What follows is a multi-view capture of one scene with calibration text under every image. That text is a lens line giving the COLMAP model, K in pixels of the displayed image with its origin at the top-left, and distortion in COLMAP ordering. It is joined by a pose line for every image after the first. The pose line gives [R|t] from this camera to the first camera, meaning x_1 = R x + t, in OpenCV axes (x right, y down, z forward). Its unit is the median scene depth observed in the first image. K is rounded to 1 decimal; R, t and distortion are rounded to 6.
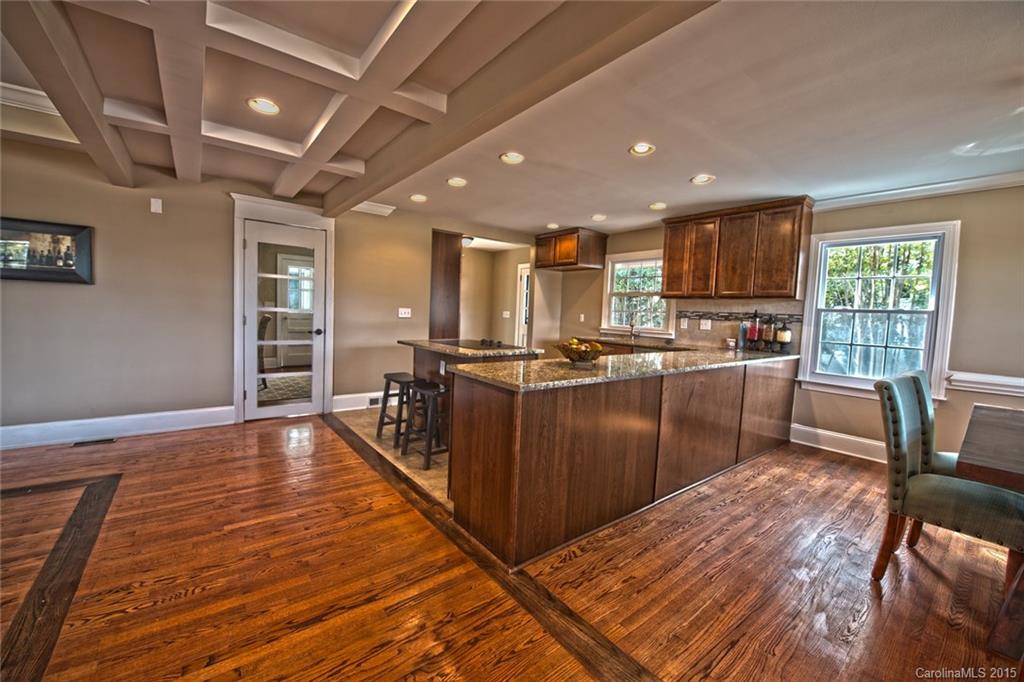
lens RADIAL K [[408.0, 0, 507.2], [0, 408.0, 338.1], [0, 0, 1]] dist [-0.019463, -0.001546]
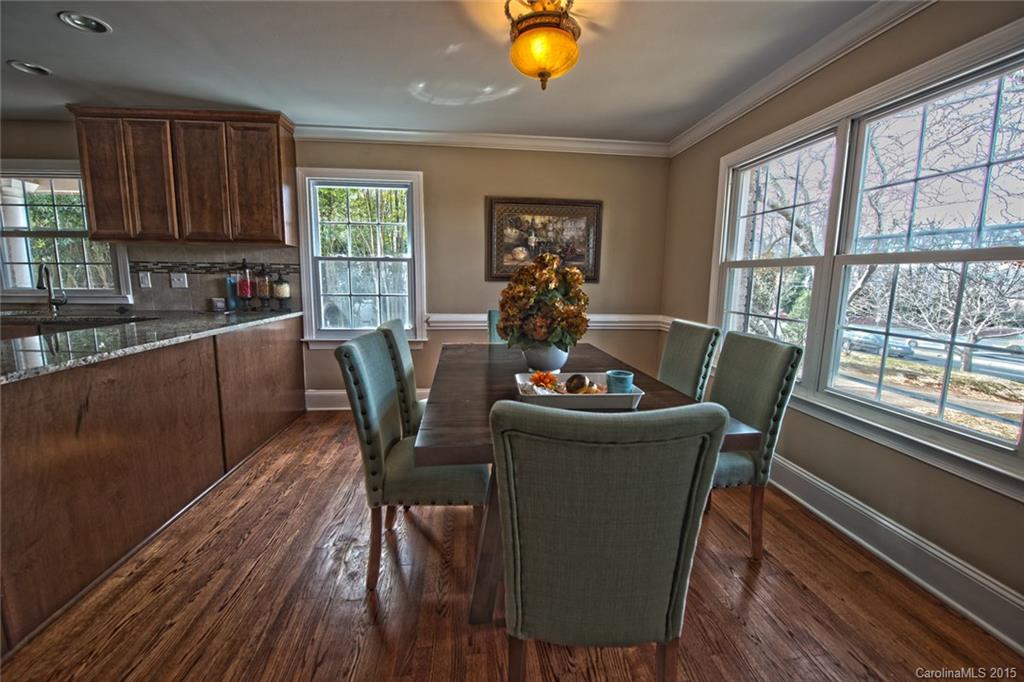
lens RADIAL K [[408.0, 0, 513.6], [0, 408.0, 340.4], [0, 0, 1]] dist [-0.019463, -0.001546]
pose [[0.521253, -0.156322, 0.838963, 0.228496], [0.061882, 0.987416, 0.145535, 0.005046], [-0.851156, -0.023944, 0.524367, 0.164737]]
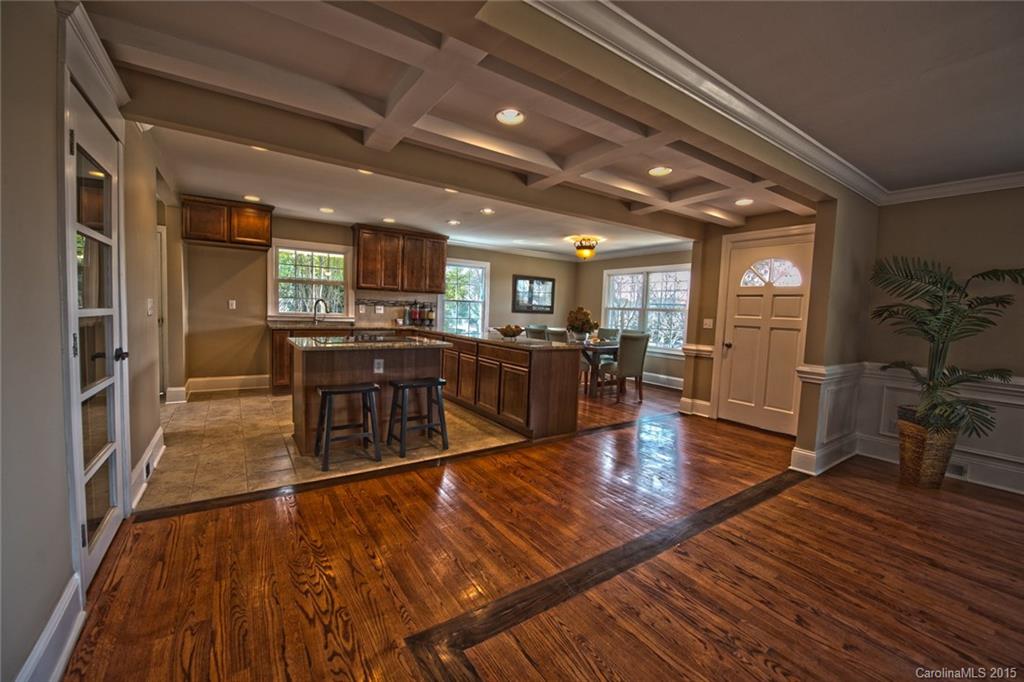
lens RADIAL K [[408.0, 0, 515.9], [0, 408.0, 338.7], [0, 0, 1]] dist [-0.019463, -0.001546]
pose [[0.052937, -0.104236, 0.993143, -1.017615], [0.031199, 0.994224, 0.102686, -0.074259], [-0.998110, 0.025549, 0.055883, 0.575753]]
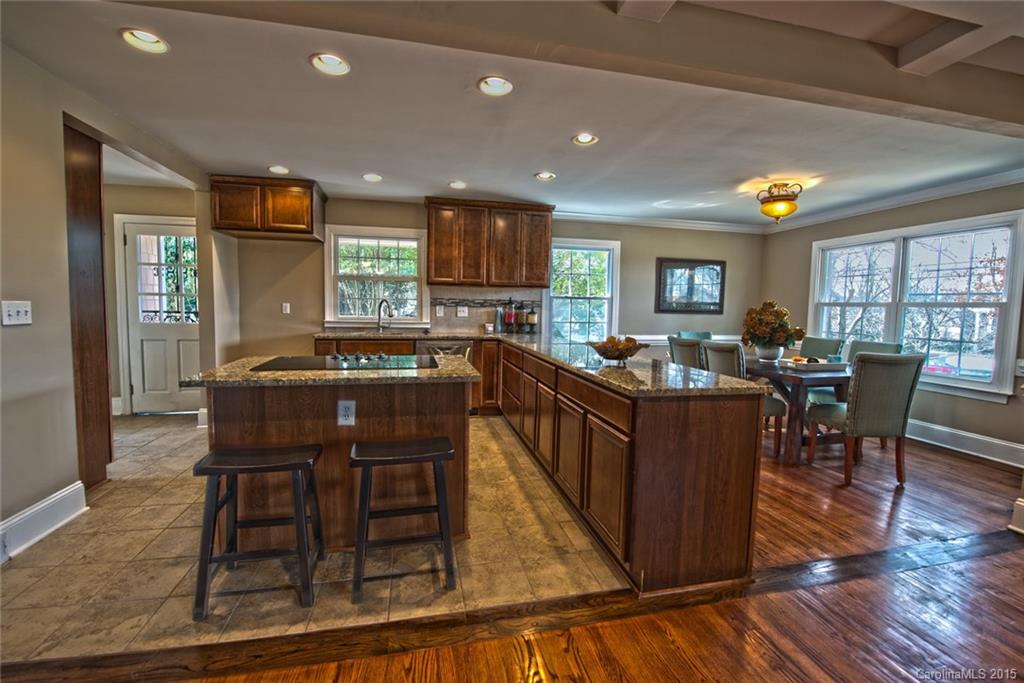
lens RADIAL K [[432.0, 0, 512.8], [0, 432.0, 341.2], [0, 0, 1]] dist [-0.018475, -0.000681]
pose [[0.423908, -0.099784, 0.900192, -0.528023], [0.057452, 0.994873, 0.083225, -0.050997], [-0.903881, 0.016438, 0.427467, 0.517815]]
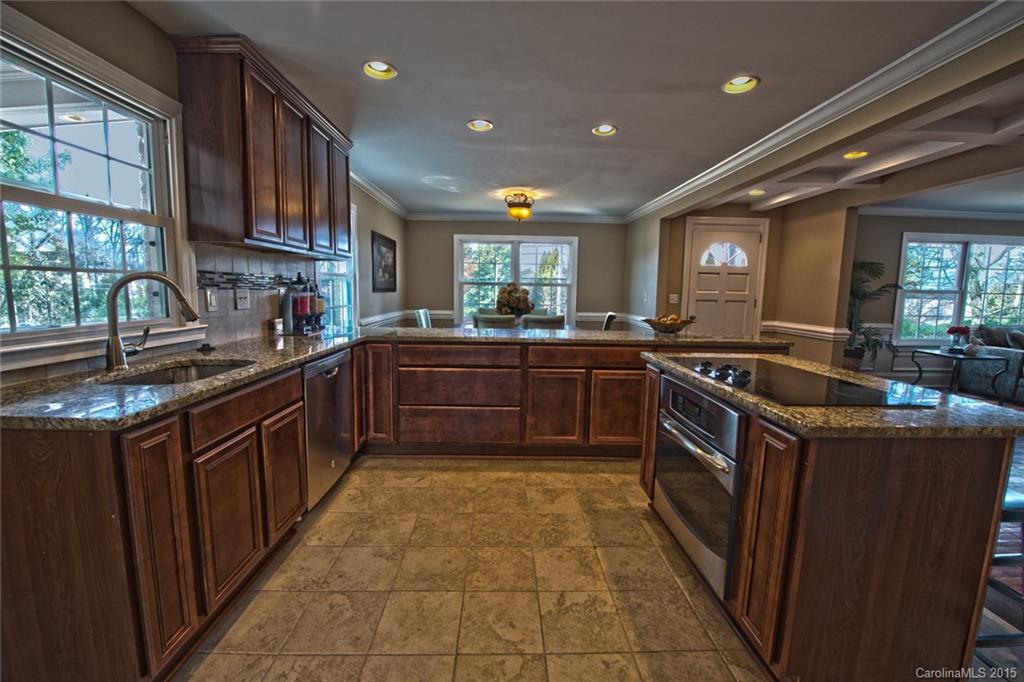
lens RADIAL K [[408.0, 0, 507.2], [0, 408.0, 340.1], [0, 0, 1]] dist [-0.019463, -0.001546]
pose [[-0.795577, -0.124156, 0.592995, -0.105017], [-0.005018, 0.980094, 0.198472, -0.103195], [-0.605832, 0.154924, -0.780363, 1.459293]]
